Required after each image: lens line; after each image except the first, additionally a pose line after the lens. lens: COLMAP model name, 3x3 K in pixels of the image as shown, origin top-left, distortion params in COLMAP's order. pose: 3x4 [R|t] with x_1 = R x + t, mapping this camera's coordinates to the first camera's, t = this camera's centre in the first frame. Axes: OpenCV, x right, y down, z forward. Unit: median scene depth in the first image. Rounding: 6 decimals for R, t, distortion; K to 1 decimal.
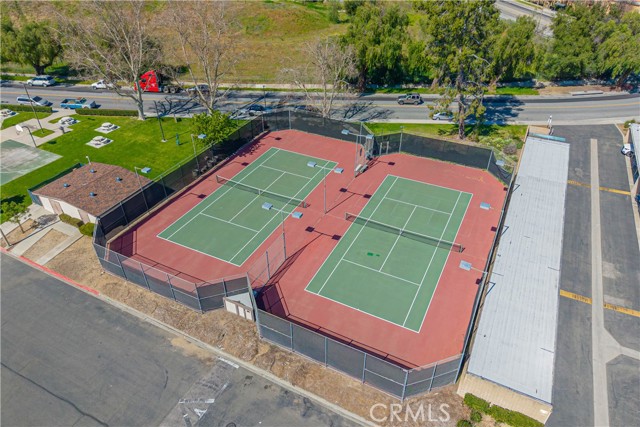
lens RADIAL K [[423.0, 0, 320.0], [0, 423.0, 213.5], [0, 0, 1]] dist [0.030839, -0.015906]
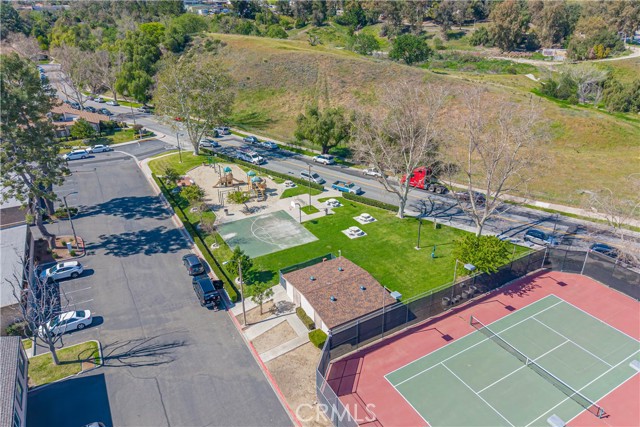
lens RADIAL K [[423.0, 0, 320.0], [0, 423.0, 213.5], [0, 0, 1]] dist [0.030839, -0.015906]
pose [[0.834943, 0.223891, -0.502736, -0.096924], [-0.312793, 0.944671, -0.098781, -0.079245], [0.452804, 0.239729, 0.858778, 0.114893]]
